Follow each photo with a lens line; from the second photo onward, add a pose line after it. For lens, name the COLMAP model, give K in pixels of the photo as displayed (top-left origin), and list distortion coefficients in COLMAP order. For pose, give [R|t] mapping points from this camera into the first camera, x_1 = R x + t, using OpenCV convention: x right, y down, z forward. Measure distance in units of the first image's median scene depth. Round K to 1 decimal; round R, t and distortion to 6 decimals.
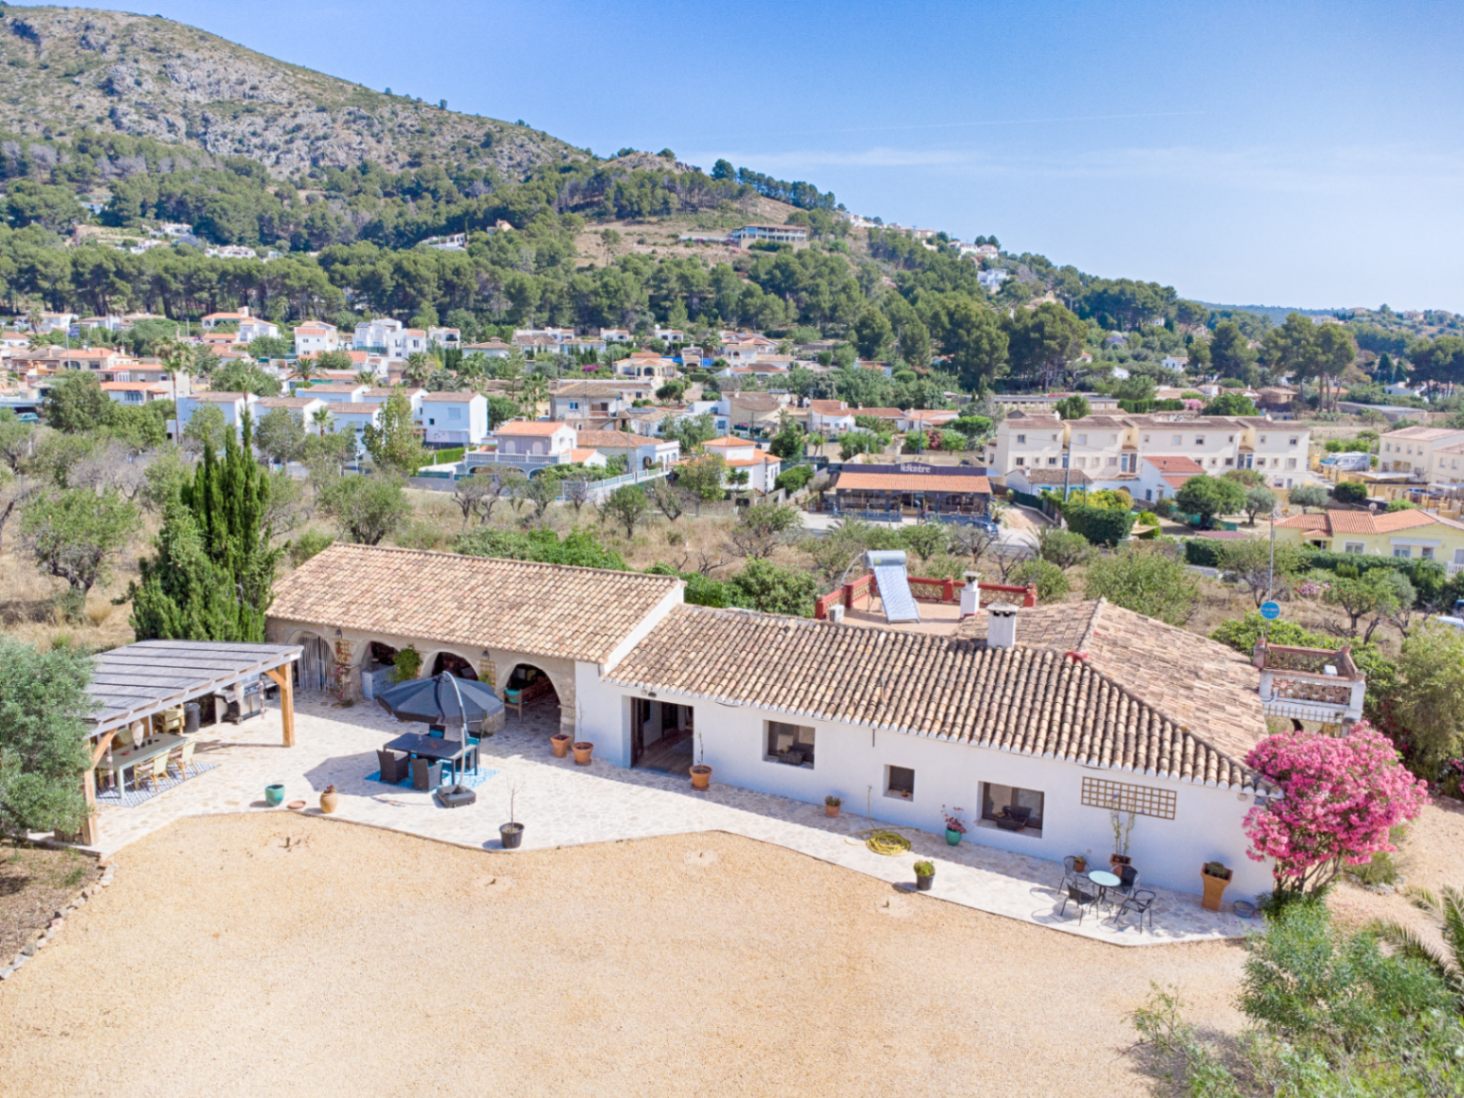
lens RADIAL K [[1073.6, 0, 740.5], [0, 1073.6, 544.6], [0, 0, 1]] dist [0.012103, -0.014033]
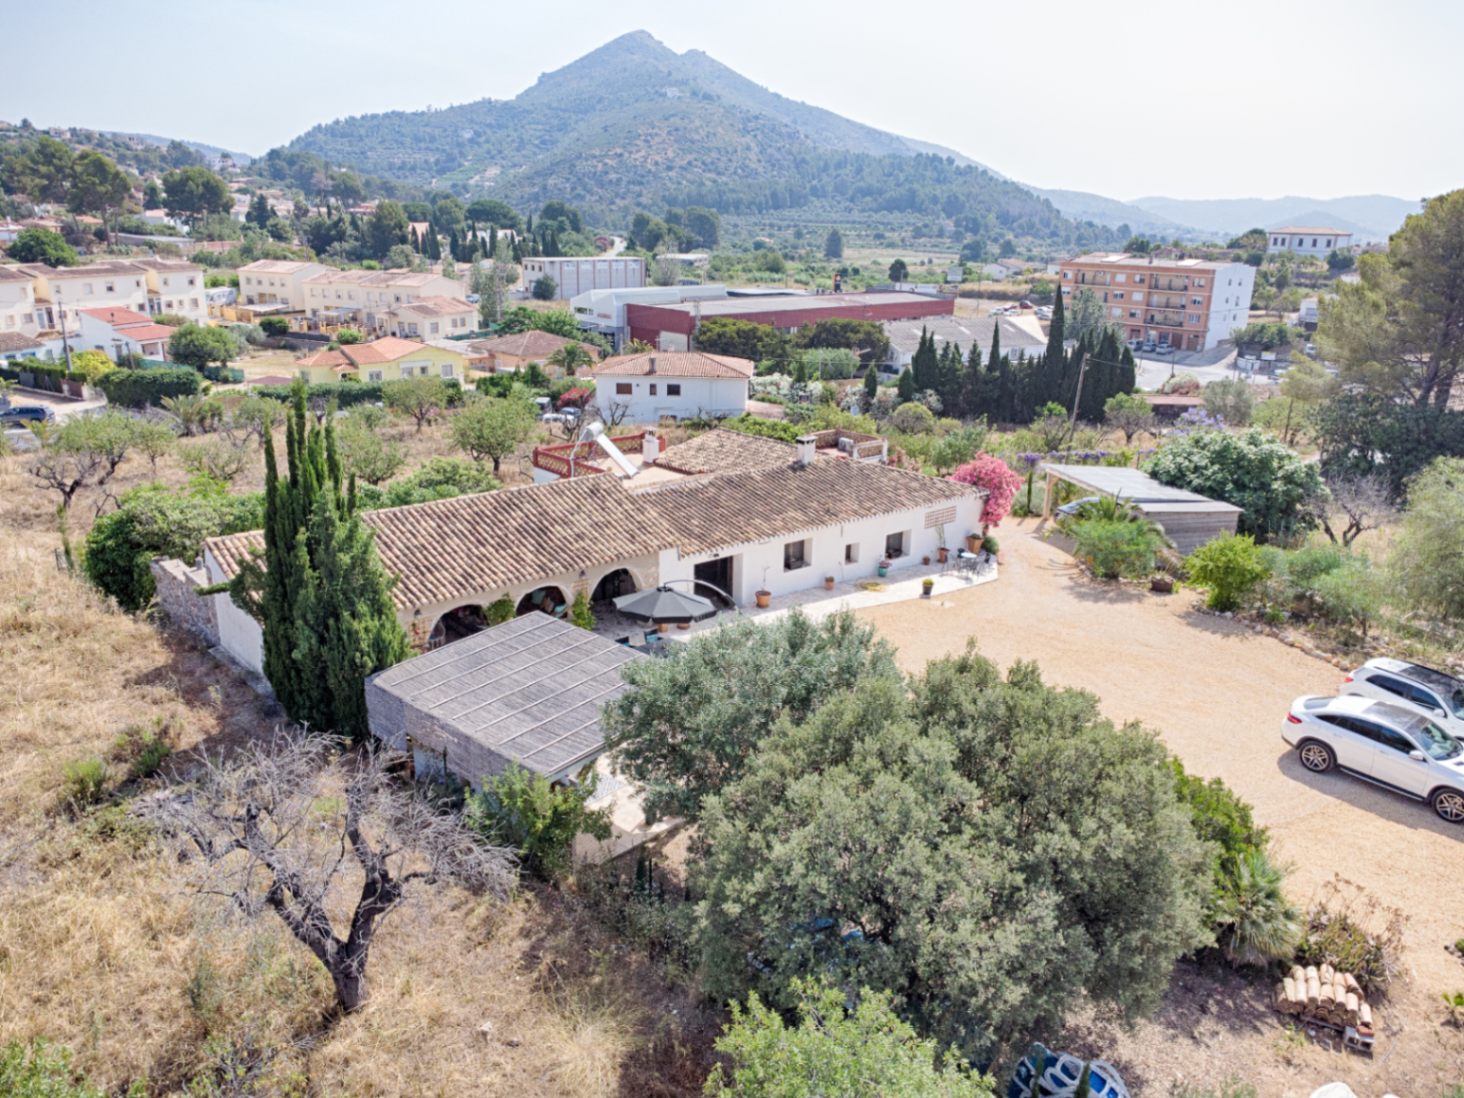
lens RADIAL K [[1073.6, 0, 740.5], [0, 1073.6, 544.6], [0, 0, 1]] dist [0.012103, -0.014033]
pose [[0.428028, -0.276502, 0.860429, -0.183323], [0.133924, 0.960944, 0.242181, -0.028364], [-0.893788, 0.011572, 0.448341, 0.061400]]
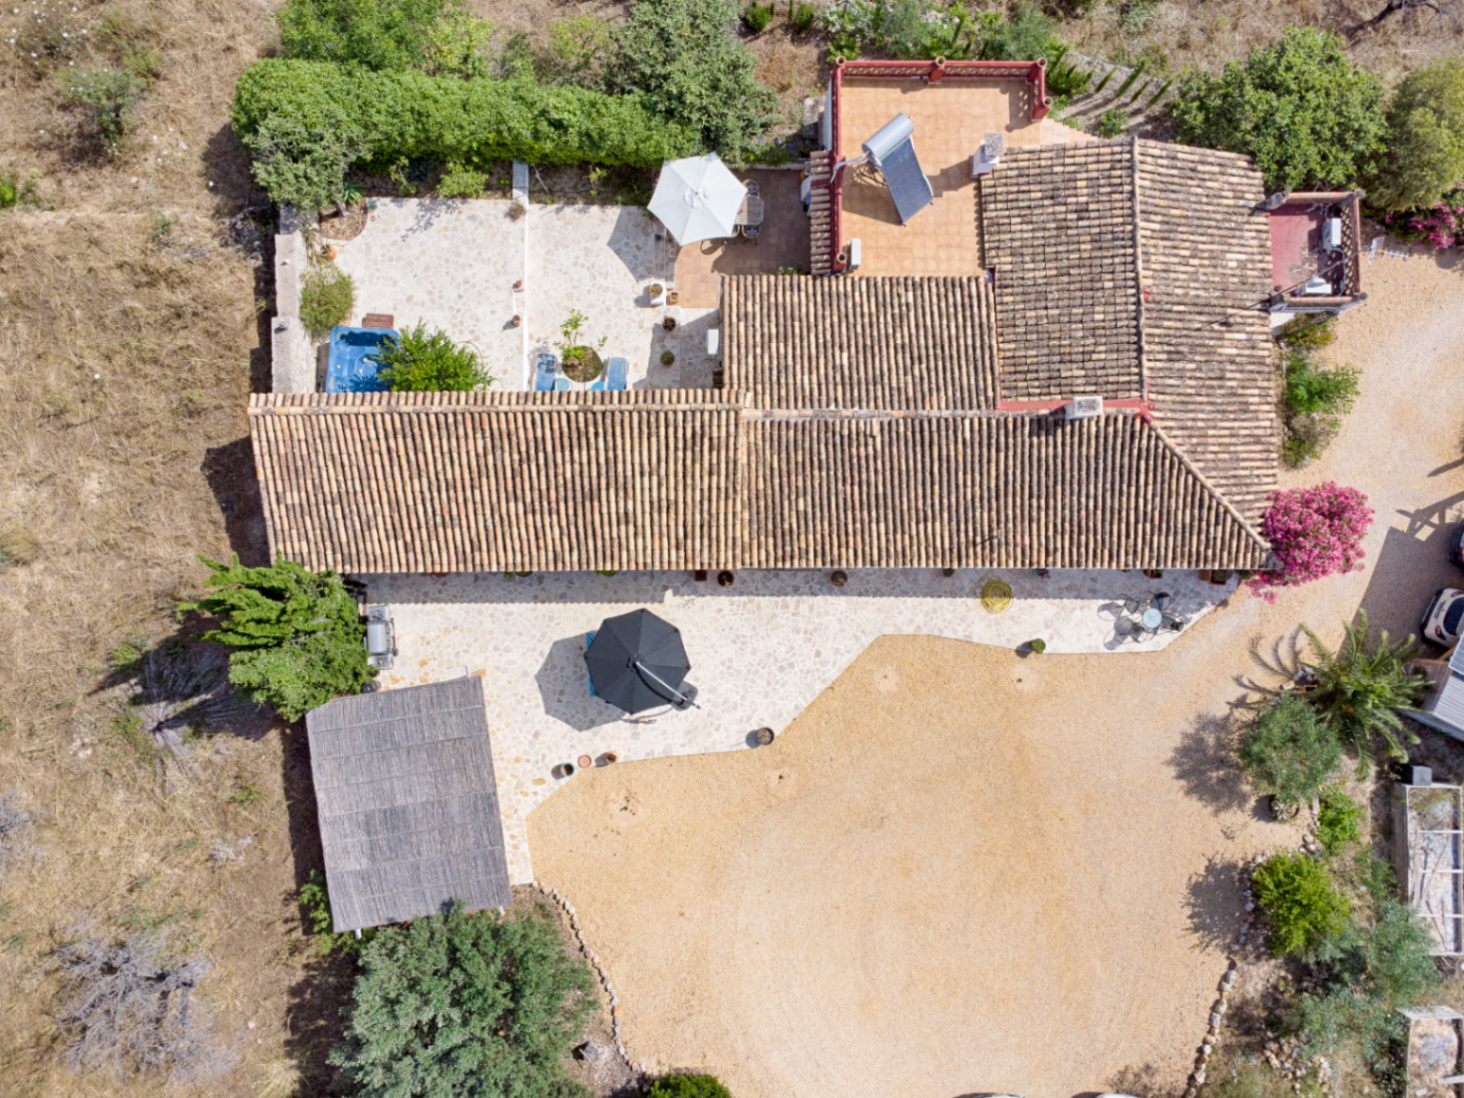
lens RADIAL K [[1073.6, 0, 740.5], [0, 1073.6, 544.6], [0, 0, 1]] dist [0.012103, -0.014033]
pose [[0.912659, -0.407997, 0.024338, -0.022993], [0.051485, 0.173832, 0.983429, -0.151346], [-0.405467, -0.896282, 0.179655, 0.129615]]
